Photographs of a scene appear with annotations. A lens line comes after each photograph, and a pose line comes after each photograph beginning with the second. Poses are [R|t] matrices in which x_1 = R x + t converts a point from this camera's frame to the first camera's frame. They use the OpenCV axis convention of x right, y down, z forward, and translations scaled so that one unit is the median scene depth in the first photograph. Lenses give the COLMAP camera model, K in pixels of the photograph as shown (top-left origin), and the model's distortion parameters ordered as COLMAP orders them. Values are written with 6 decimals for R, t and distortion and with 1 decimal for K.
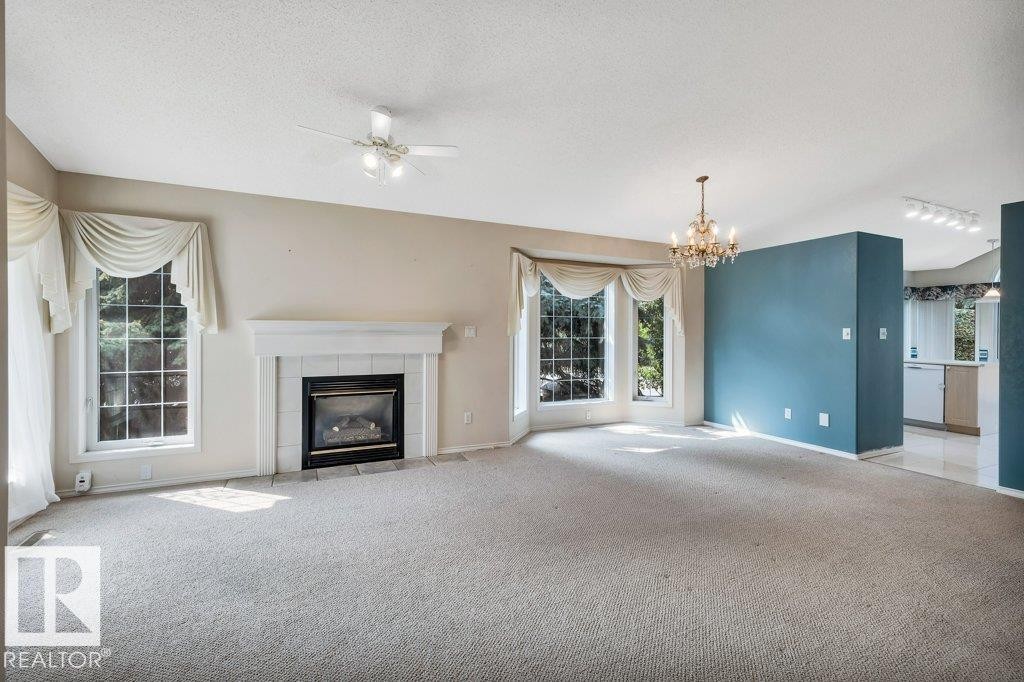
lens RADIAL K [[447.7, 0, 504.4], [0, 447.7, 333.7], [0, 0, 1]] dist [0.008615, -0.000209]
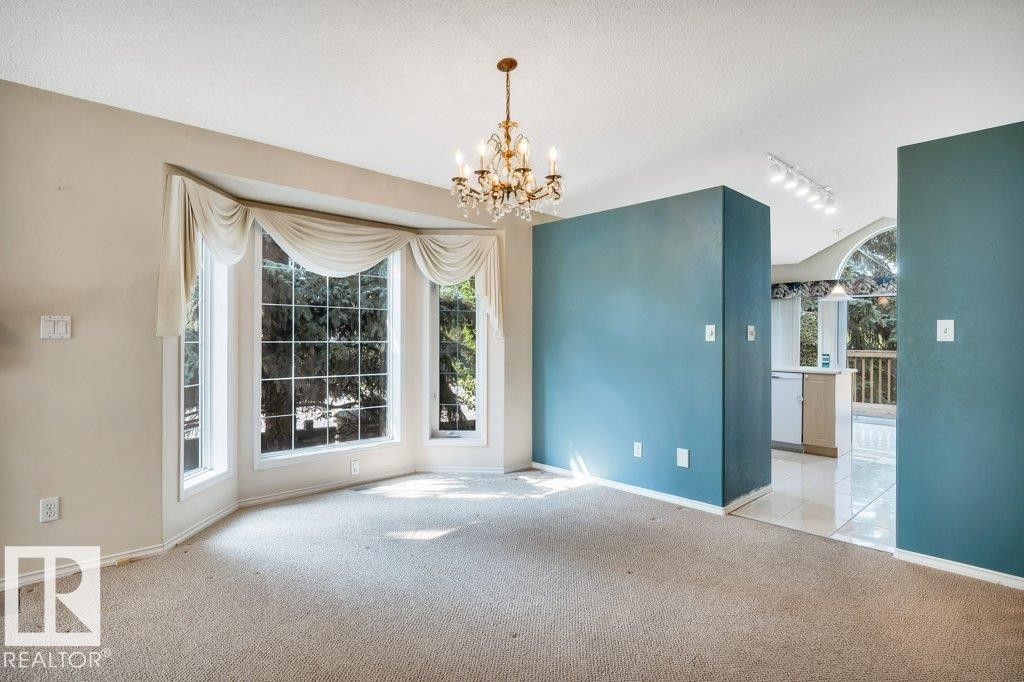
lens RADIAL K [[522.0, 0, 511.0], [0, 522.0, 339.3], [0, 0, 1]] dist [-0.002263, -0.000122]
pose [[0.949422, -0.001127, 0.314000, 0.195151], [0.002026, 0.999995, -0.002537, 0.009686], [-0.313996, 0.003045, 0.949420, 0.300163]]
